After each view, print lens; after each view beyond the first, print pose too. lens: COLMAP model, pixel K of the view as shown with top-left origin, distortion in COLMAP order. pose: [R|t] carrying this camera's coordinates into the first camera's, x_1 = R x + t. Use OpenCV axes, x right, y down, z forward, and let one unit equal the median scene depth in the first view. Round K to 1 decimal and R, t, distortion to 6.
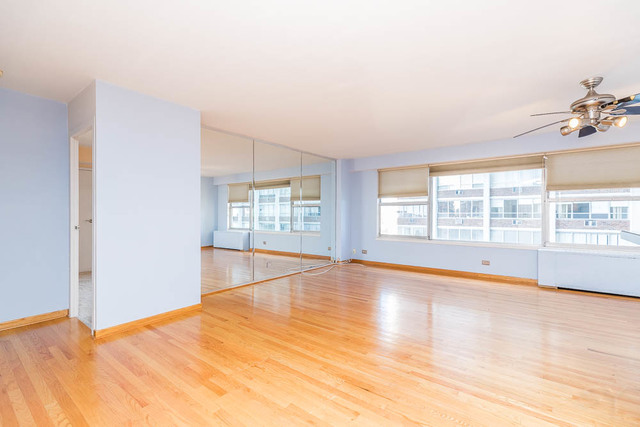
lens RADIAL K [[292.0, 0, 323.1], [0, 292.0, 213.1], [0, 0, 1]] dist [0.008042, 0.000228]
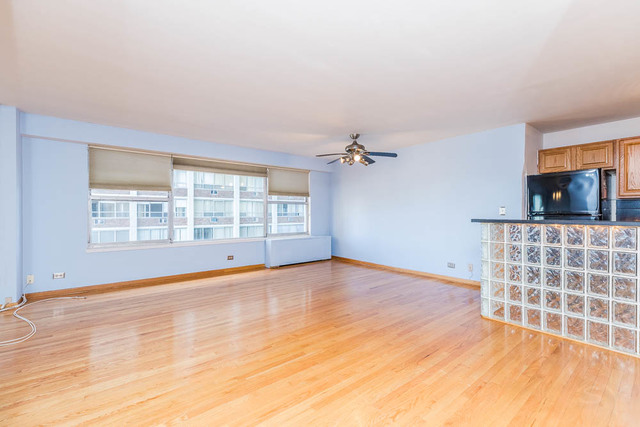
lens RADIAL K [[292.0, 0, 322.5], [0, 292.0, 215.4], [0, 0, 1]] dist [0.008042, 0.000228]
pose [[0.213240, -0.009044, 0.976958, -0.301815], [-0.001676, 0.999952, 0.009623, 0.001582], [-0.976998, -0.003689, 0.213215, 0.310396]]
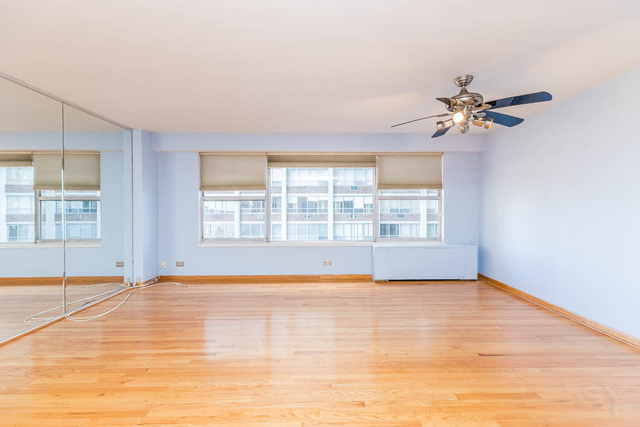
lens RADIAL K [[292.0, 0, 320.7], [0, 292.0, 212.7], [0, 0, 1]] dist [0.008042, 0.000228]
pose [[0.784000, -0.010793, 0.620668, -0.030775], [0.001149, 0.999872, 0.015935, -0.005369], [-0.620760, -0.011780, 0.783912, 0.196848]]
